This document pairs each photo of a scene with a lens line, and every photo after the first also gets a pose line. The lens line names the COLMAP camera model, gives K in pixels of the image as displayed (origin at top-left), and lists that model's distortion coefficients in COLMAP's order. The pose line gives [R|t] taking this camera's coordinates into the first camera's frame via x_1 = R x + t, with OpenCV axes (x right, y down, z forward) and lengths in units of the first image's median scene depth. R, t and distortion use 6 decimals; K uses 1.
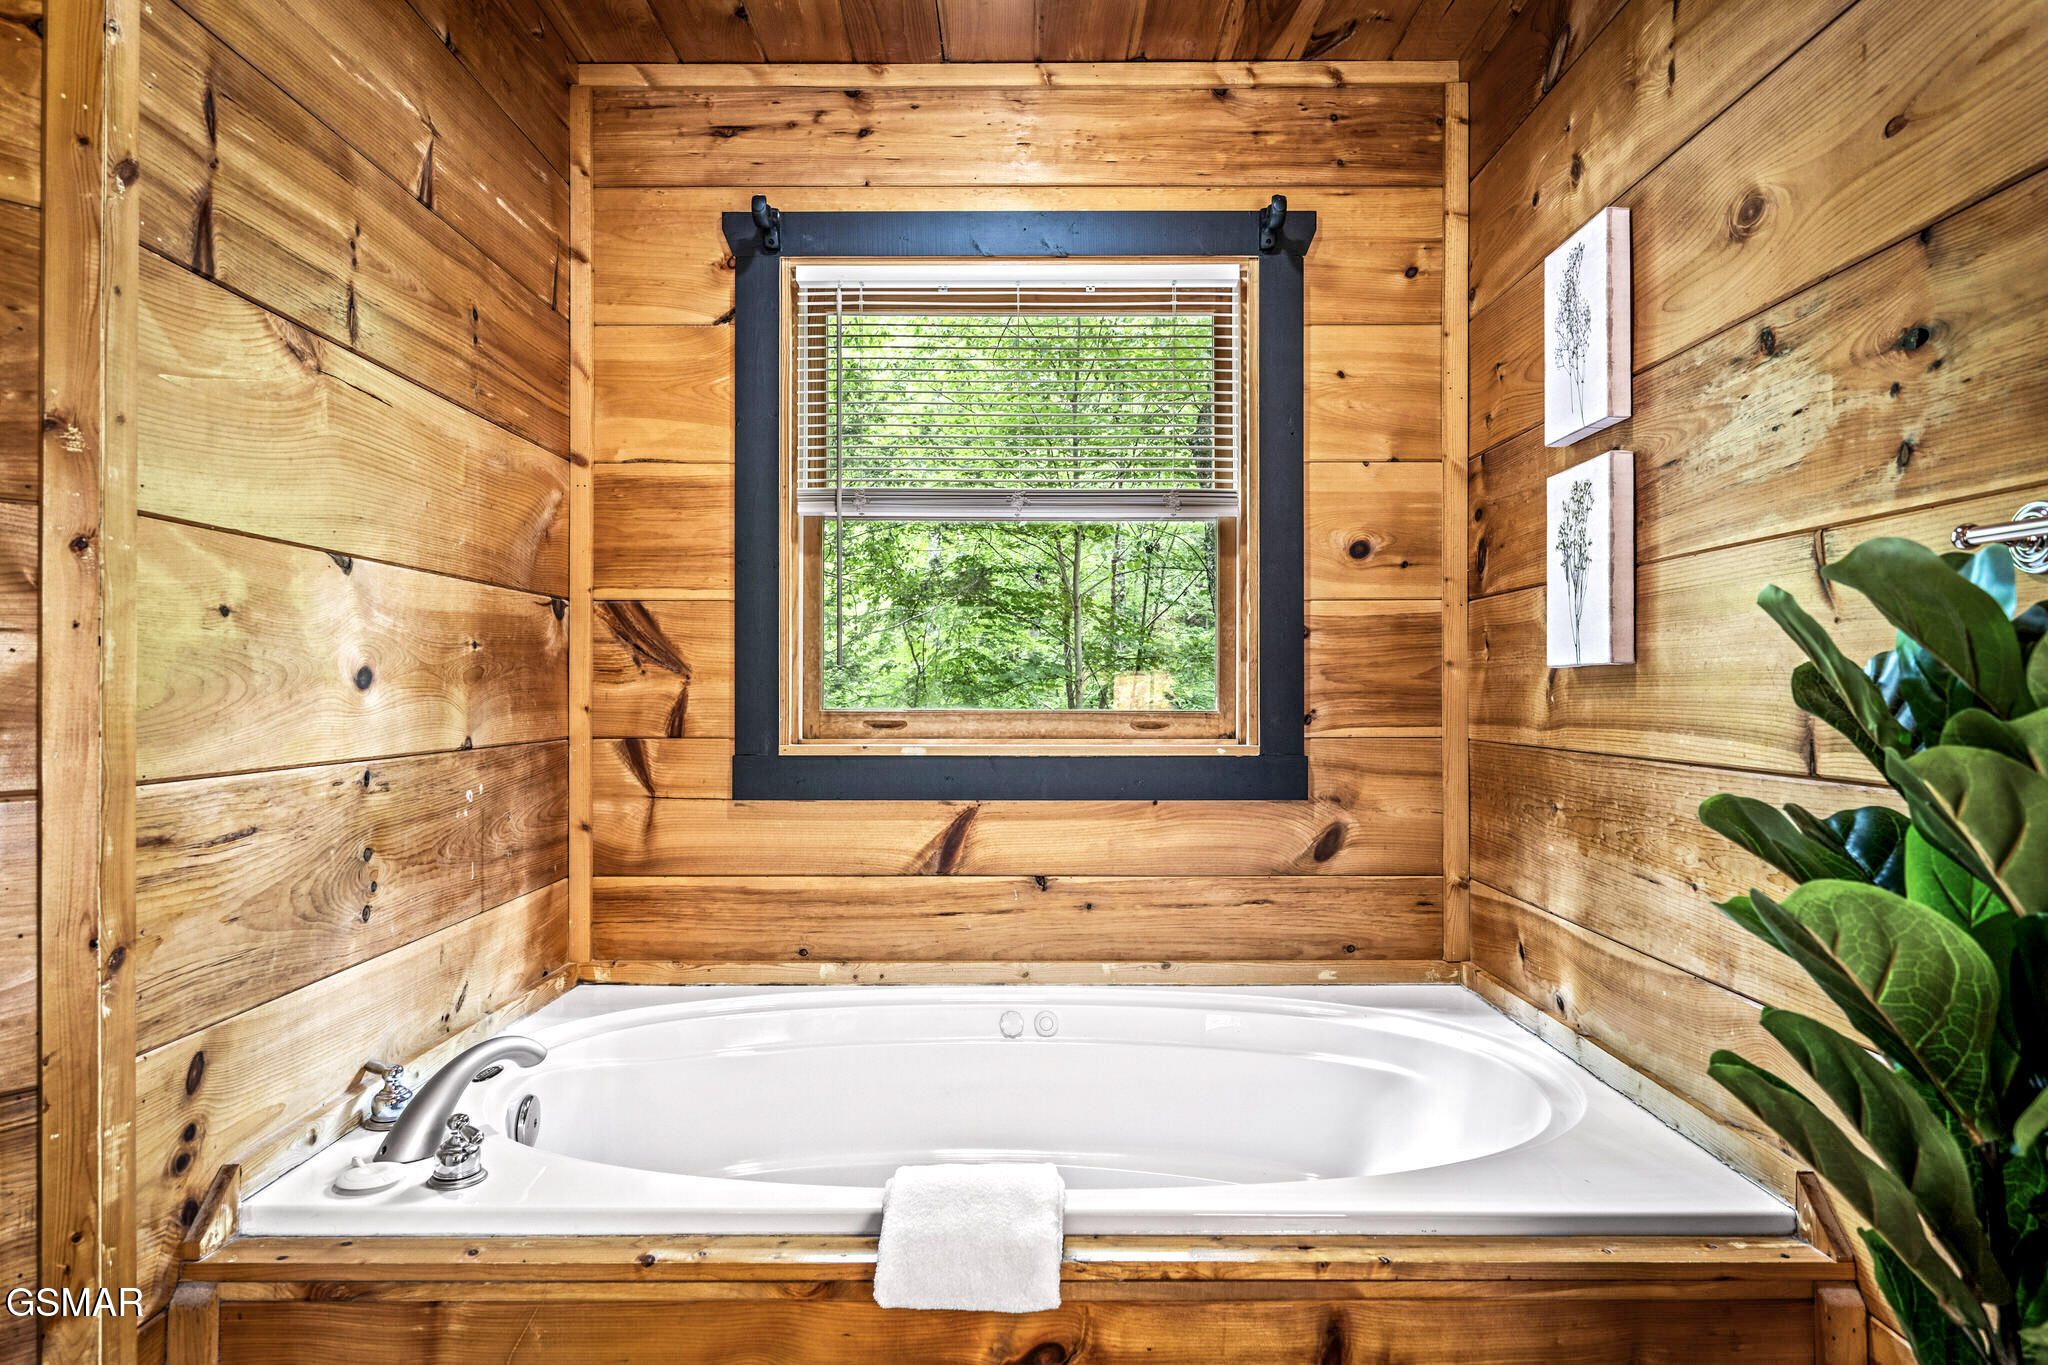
lens RADIAL K [[1174.5, 0, 1025.4], [0, 1174.5, 673.5], [0, 0, 1]] dist [-0.006392, -0.000179]
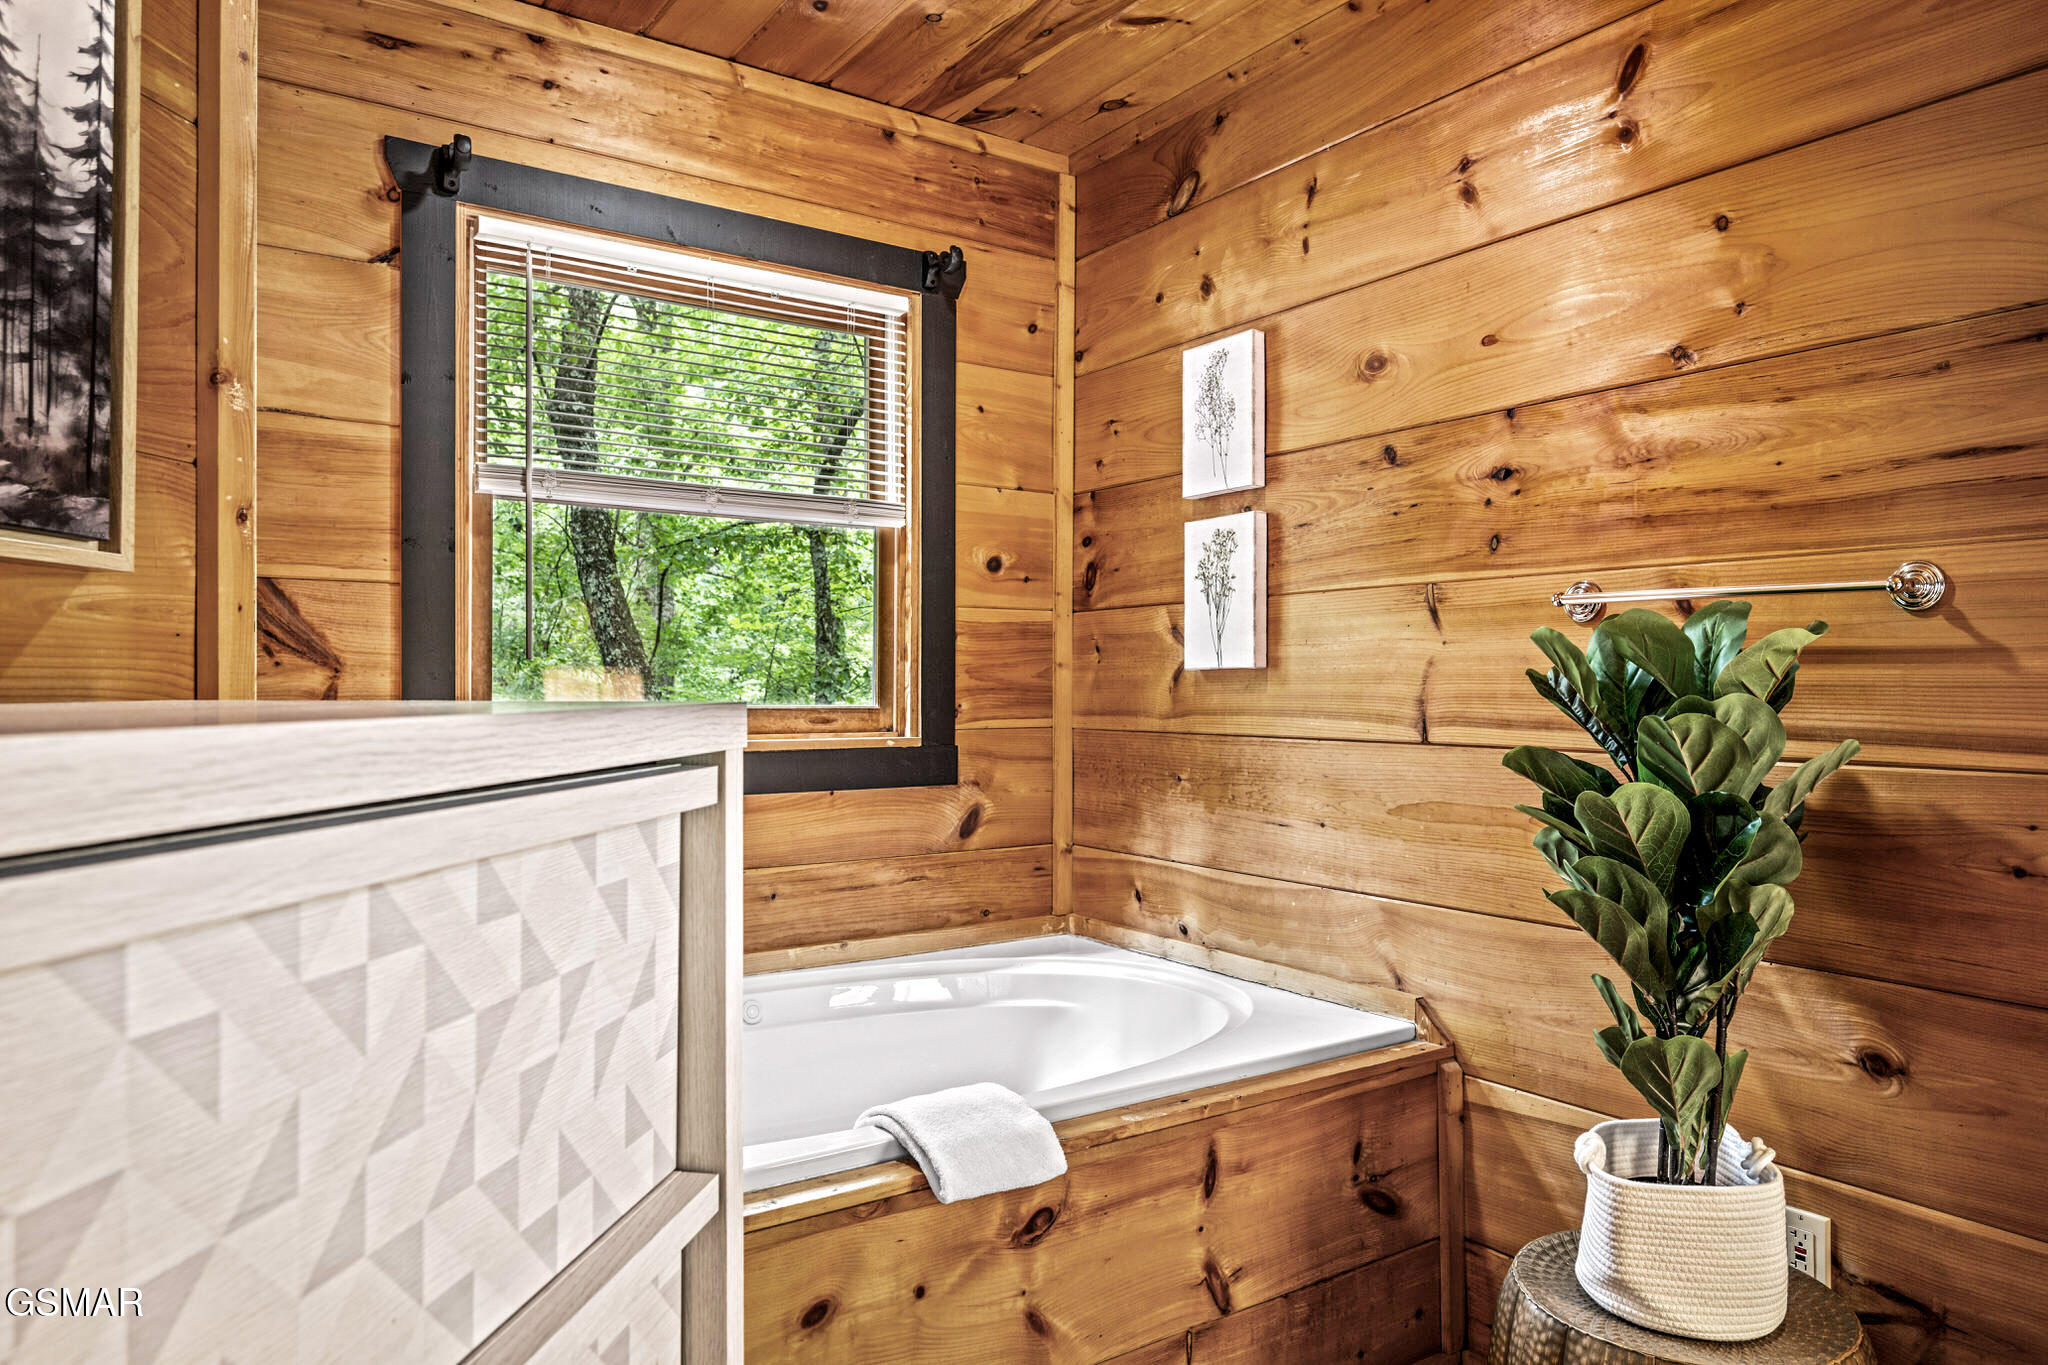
lens RADIAL K [[1303.9, 0, 1023.9], [0, 1303.9, 687.4], [0, 0, 1]] dist [-0.016192, 0.000842]
pose [[0.821147, 0.002142, 0.570713, -0.420061], [-0.009644, 0.999902, 0.010122, 0.001134], [-0.570636, -0.013816, 0.821087, -0.062798]]
